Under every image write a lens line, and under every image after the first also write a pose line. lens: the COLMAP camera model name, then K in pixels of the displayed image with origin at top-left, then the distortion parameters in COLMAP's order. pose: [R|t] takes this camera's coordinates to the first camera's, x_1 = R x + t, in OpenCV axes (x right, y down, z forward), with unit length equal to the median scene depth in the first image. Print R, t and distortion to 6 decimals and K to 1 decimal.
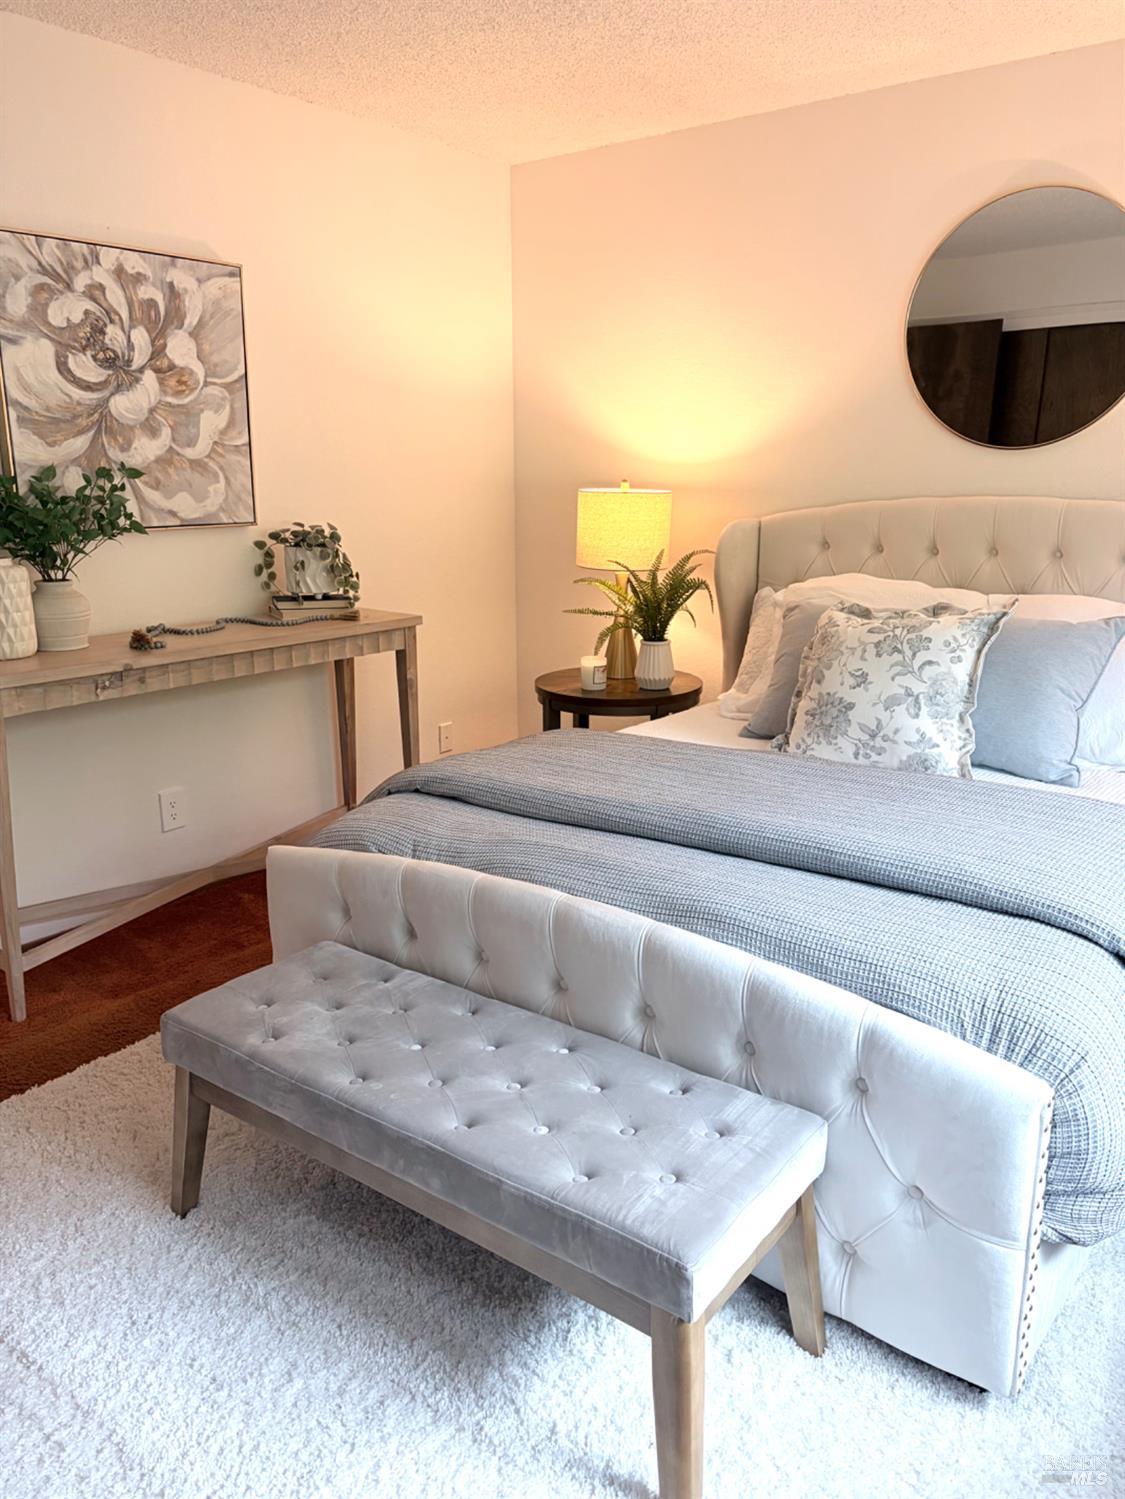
lens RADIAL K [[1136.2, 0, 553.0], [0, 1136.2, 742.4], [0, 0, 1]] dist [0.037615, -0.039763]
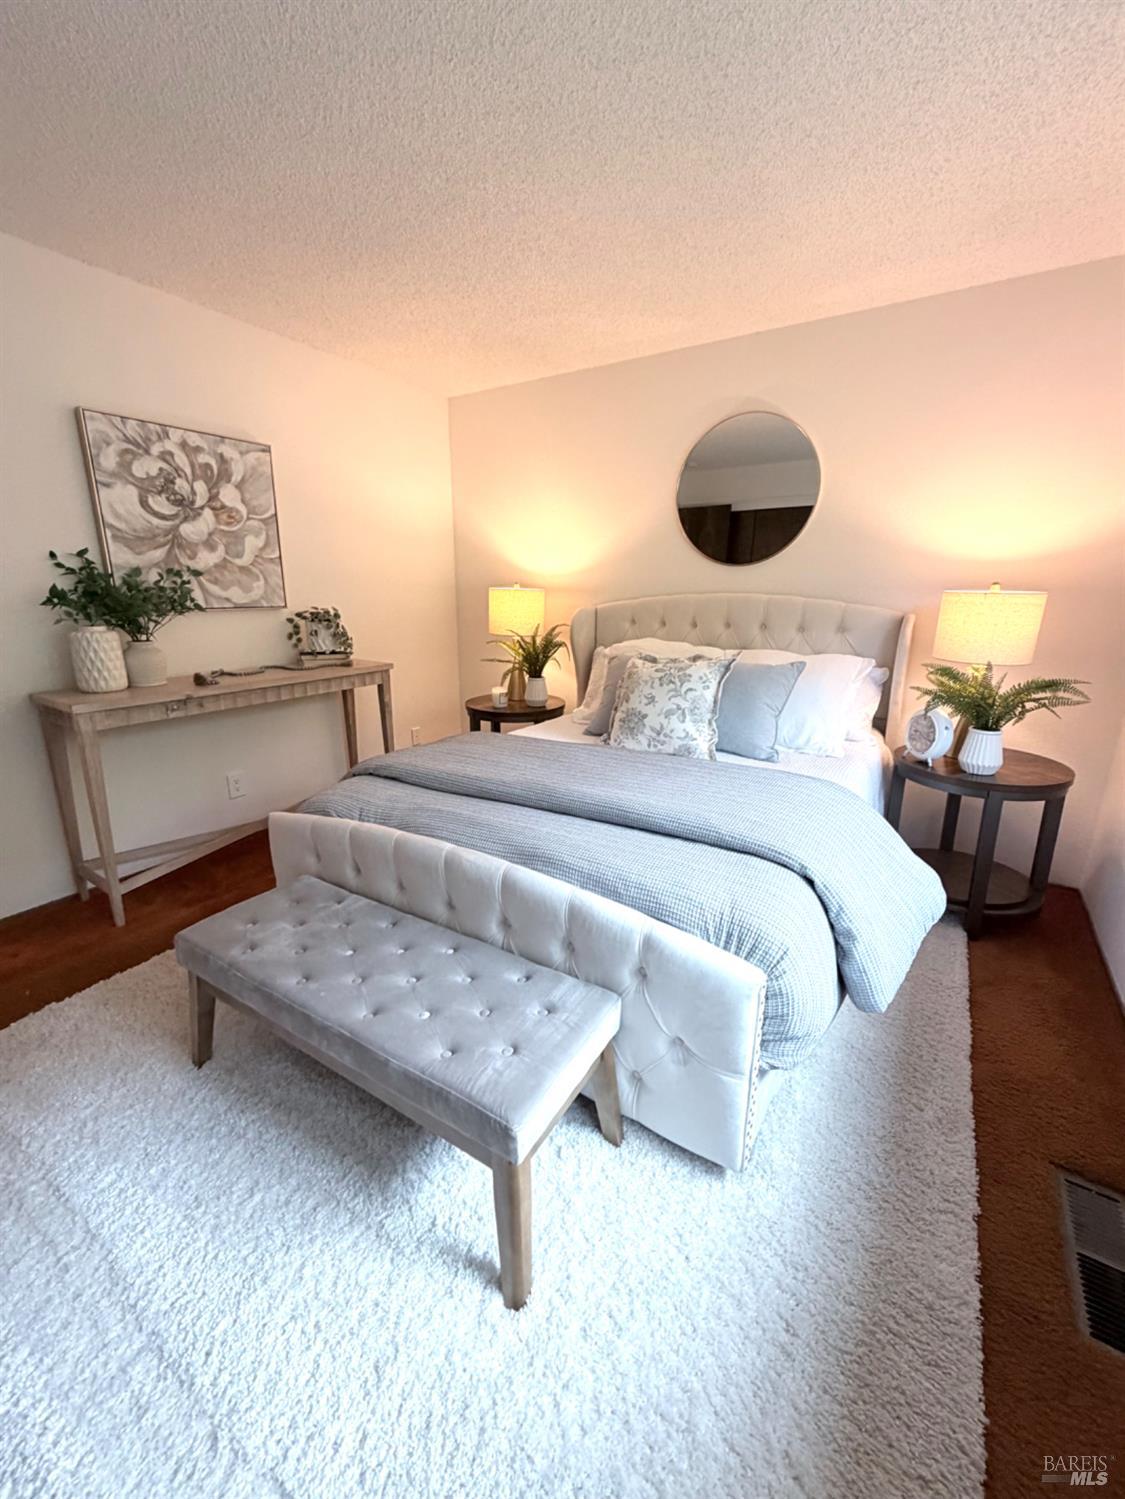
lens RADIAL K [[602.6, 0, 559.9], [0, 602.6, 742.6], [0, 0, 1]] dist [-0.002121, -0.000345]
pose [[0.995739, -0.015895, 0.090842, 0.078918], [0.014600, 0.999782, 0.014898, -0.011055], [-0.091059, -0.013508, 0.995754, 0.190269]]
